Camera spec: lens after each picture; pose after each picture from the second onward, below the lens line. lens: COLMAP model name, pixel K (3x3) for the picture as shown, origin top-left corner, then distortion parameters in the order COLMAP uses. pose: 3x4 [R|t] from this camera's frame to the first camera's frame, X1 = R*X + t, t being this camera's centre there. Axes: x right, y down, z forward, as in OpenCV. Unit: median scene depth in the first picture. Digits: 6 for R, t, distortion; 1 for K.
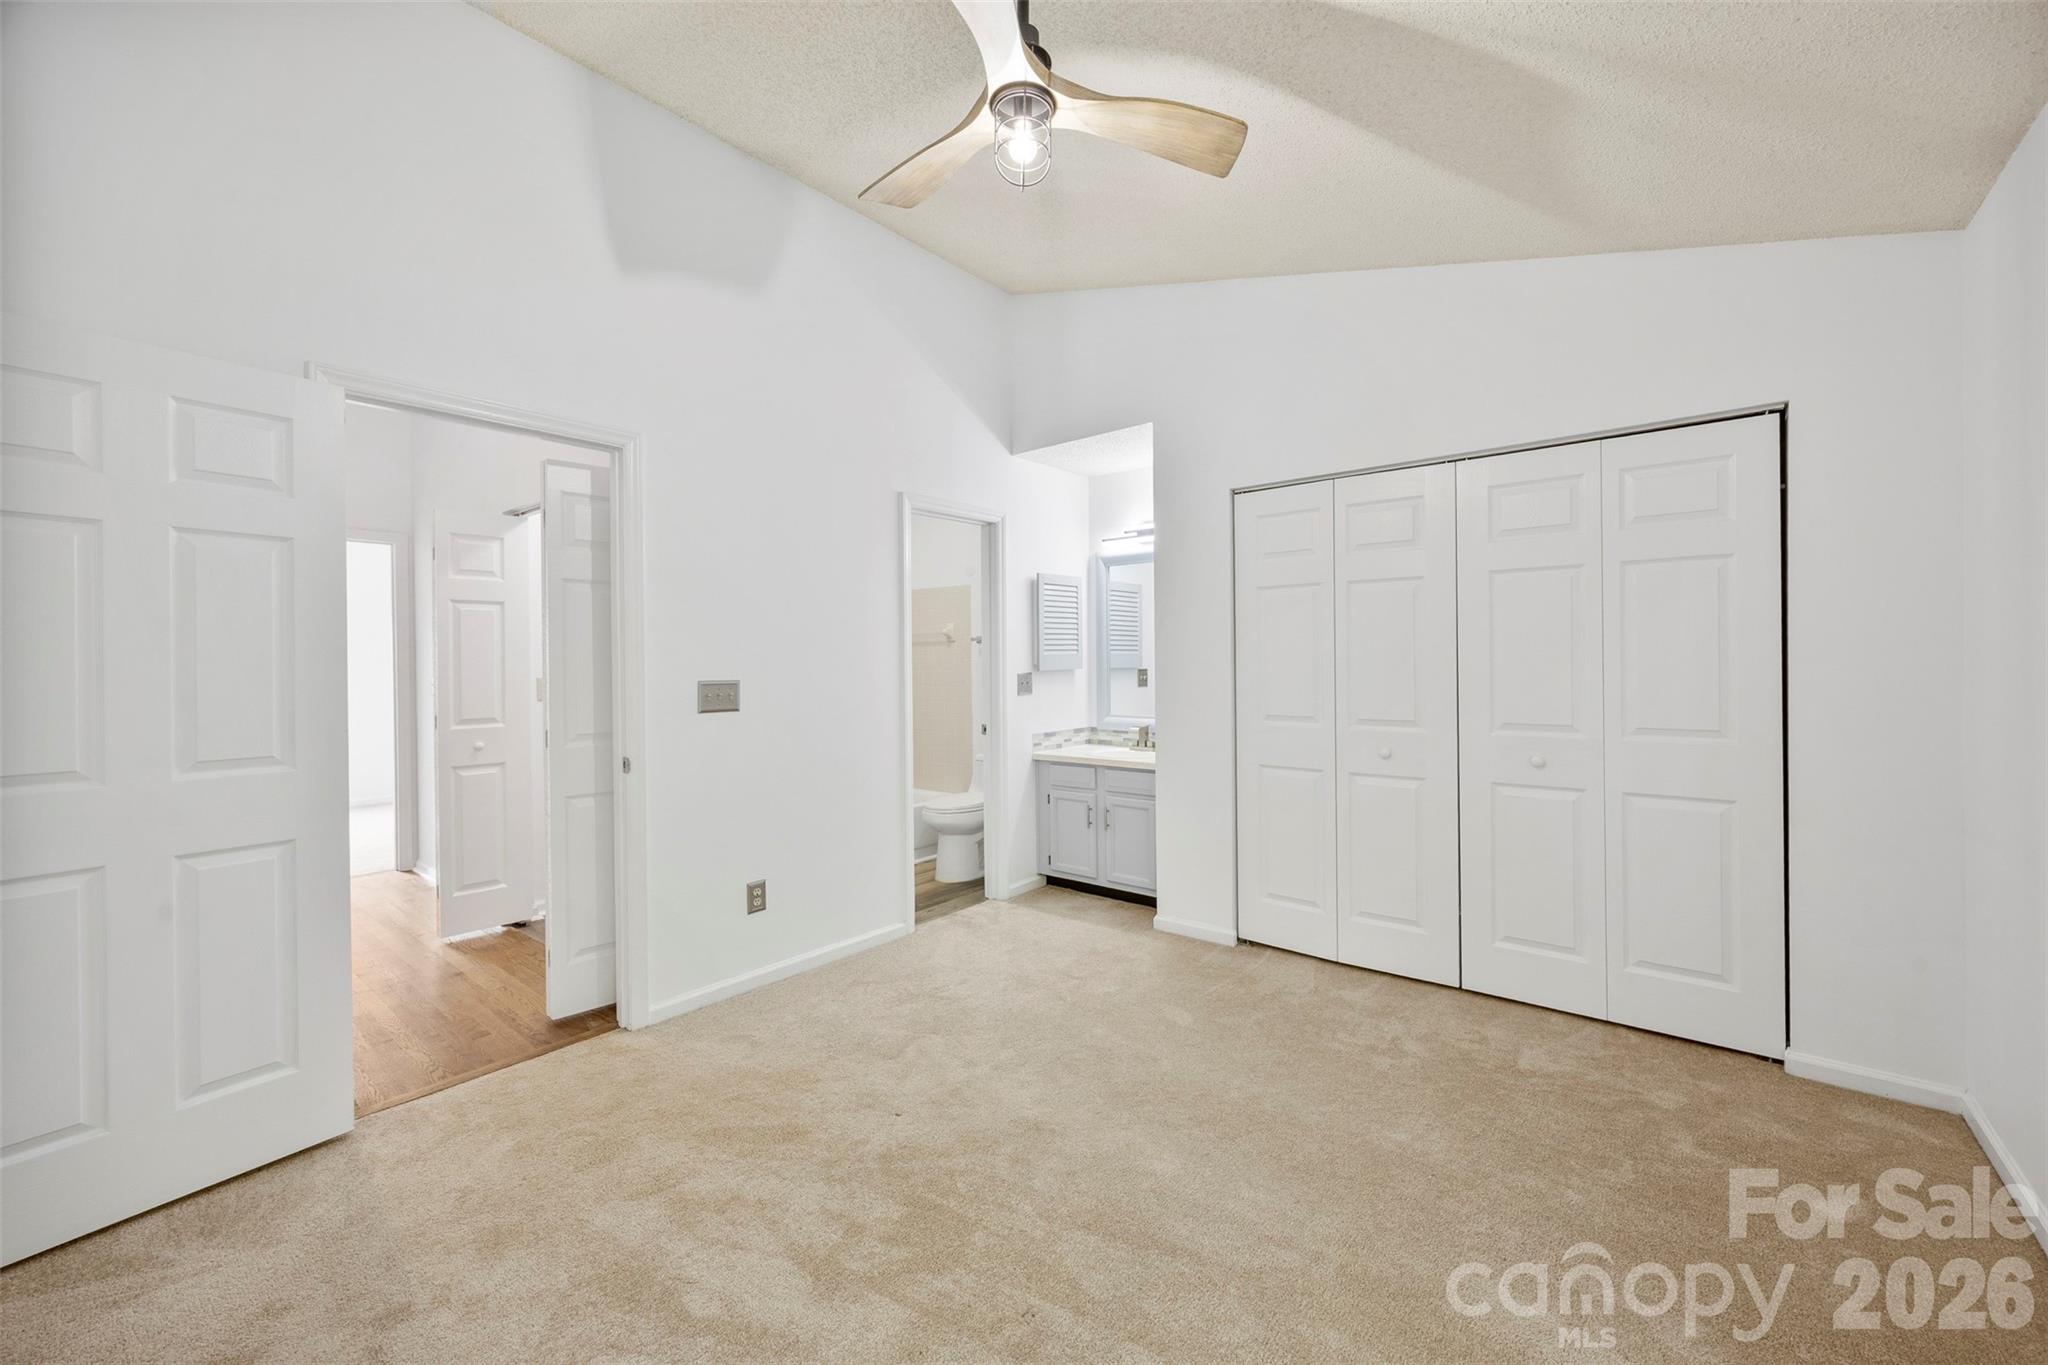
lens RADIAL K [[792.4, 0, 1037.9], [0, 792.4, 664.3], [0, 0, 1]] dist [0.004087, -0.000099]
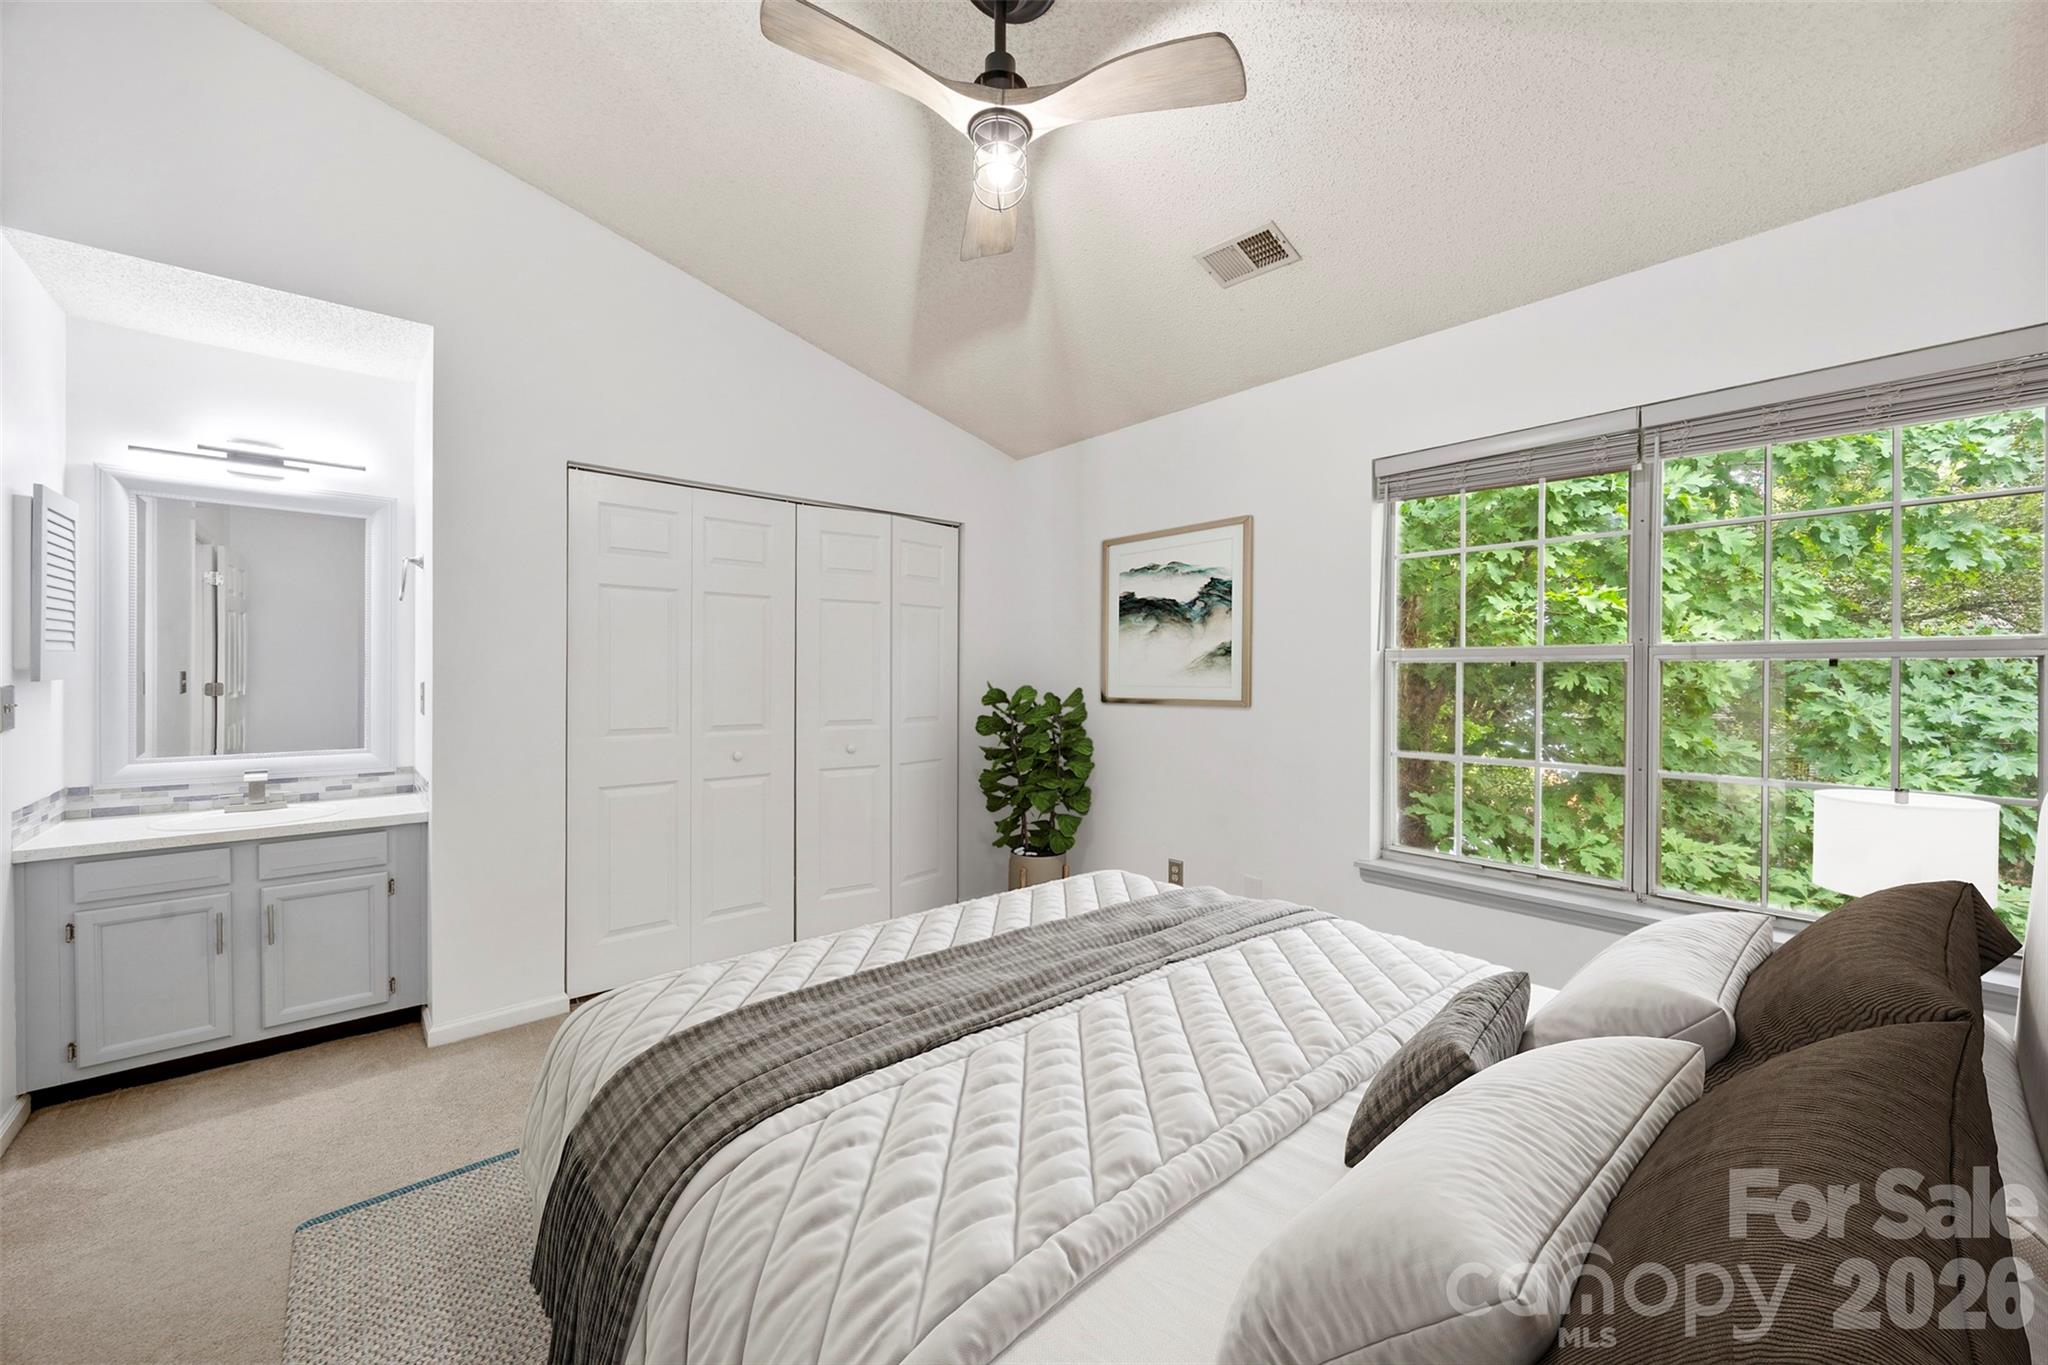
lens RADIAL K [[792.4, 0, 1023.3], [0, 792.4, 677.2], [0, 0, 1]] dist [0.004087, -0.000099]
pose [[0.154190, 0.003876, 0.988034, -0.394269], [-0.004020, 0.999986, -0.003296, 0.004721], [-0.988033, -0.003464, 0.154204, 0.313686]]
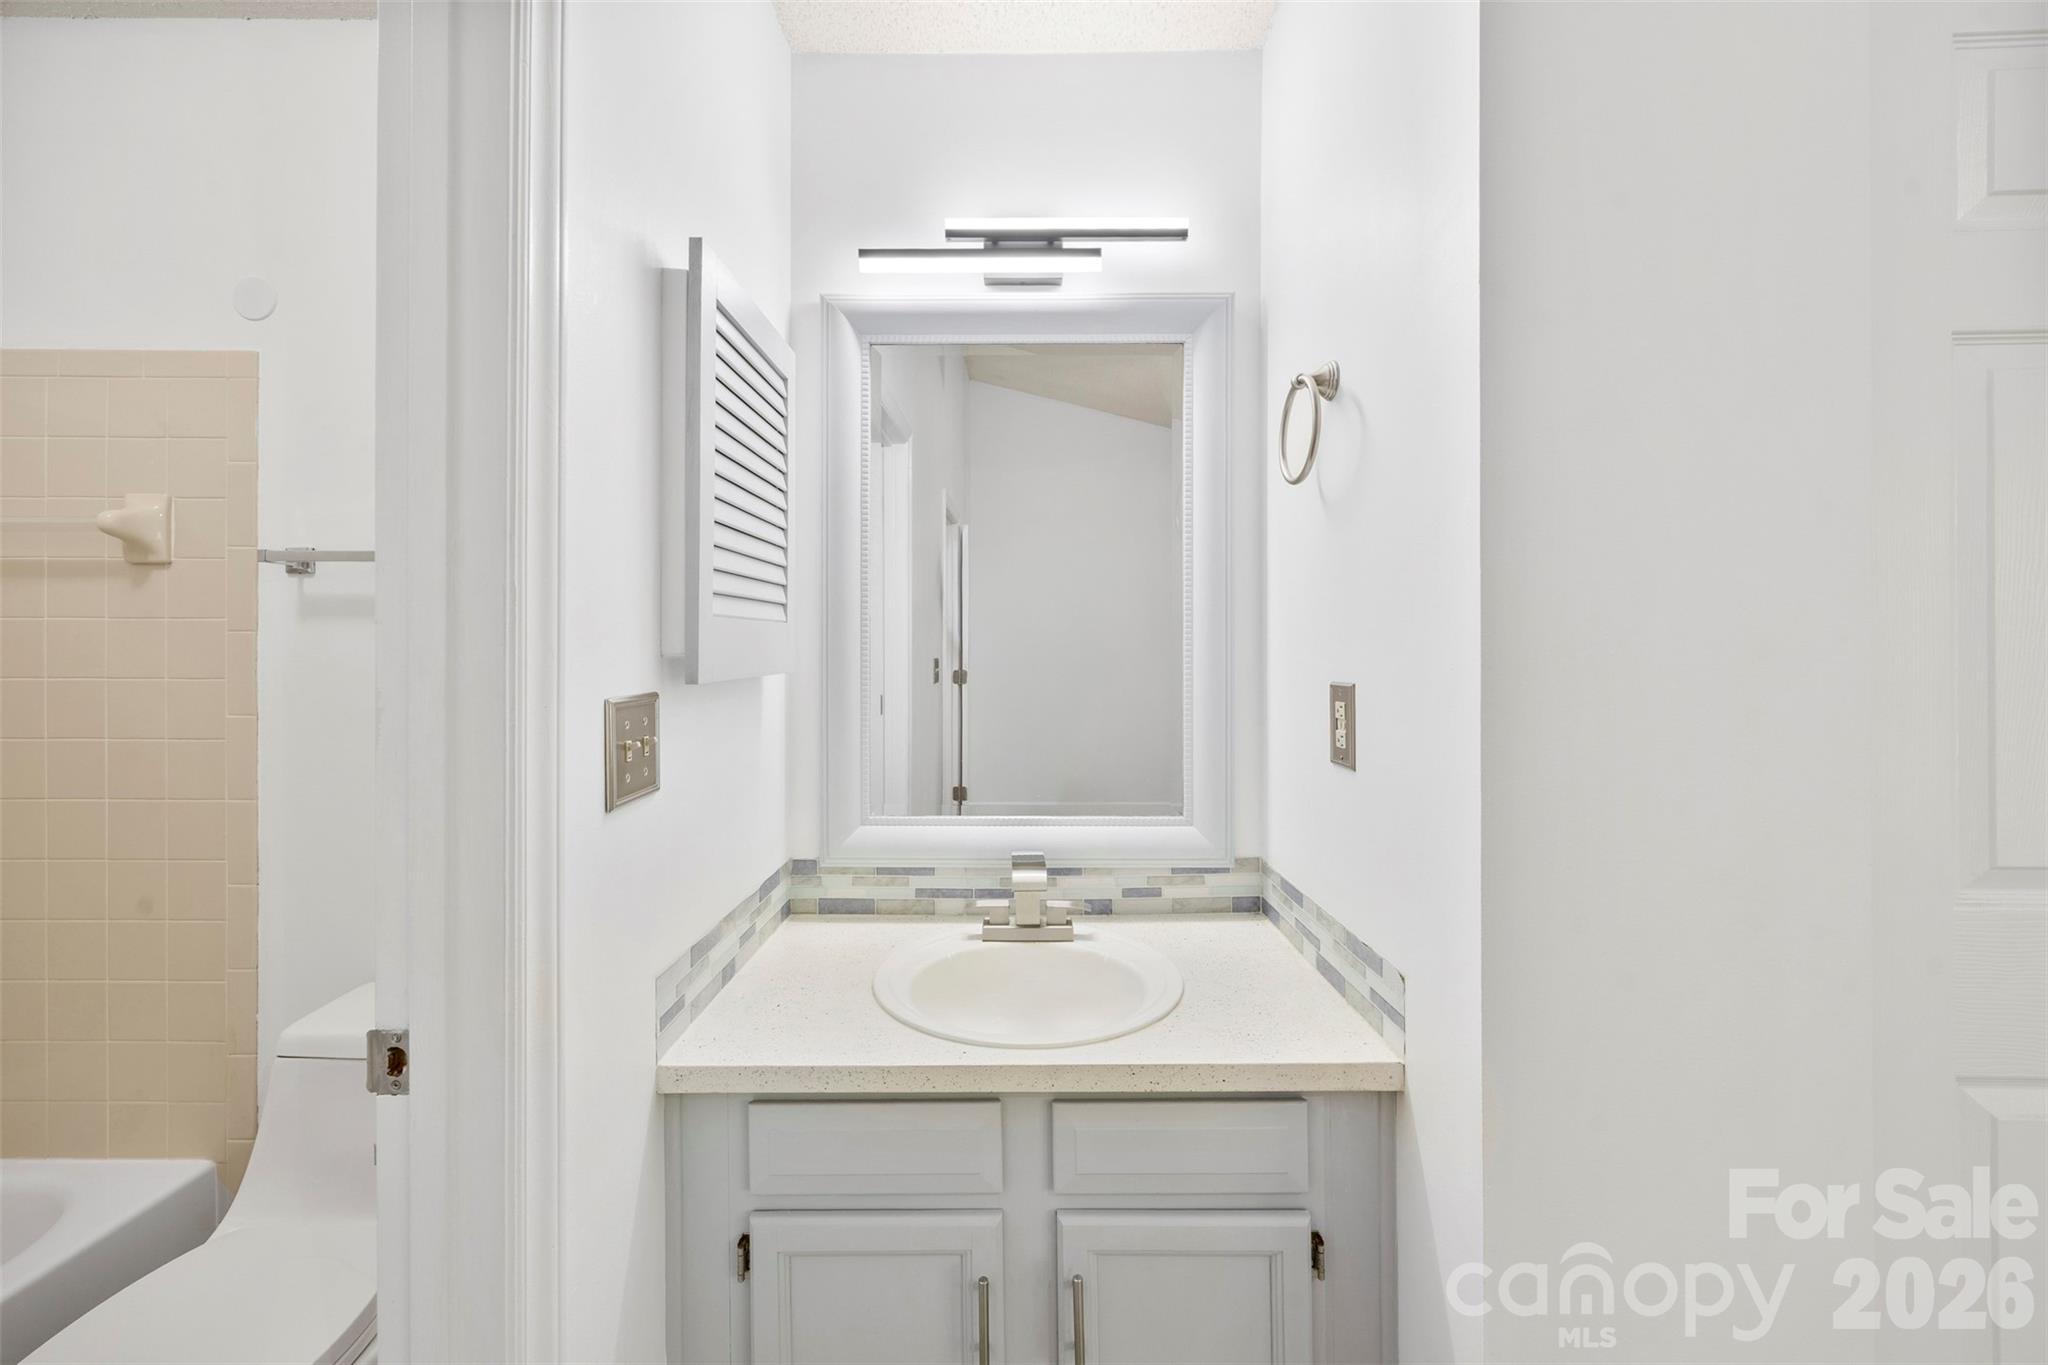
lens RADIAL K [[792.4, 0, 1004.0], [0, 792.4, 651.8], [0, 0, 1]] dist [0.004087, -0.000099]
pose [[0.776496, 0.010354, 0.630038, -0.070391], [-0.003135, 0.999916, -0.012569, 0.001719], [-0.630115, 0.007784, 0.776463, 0.772726]]
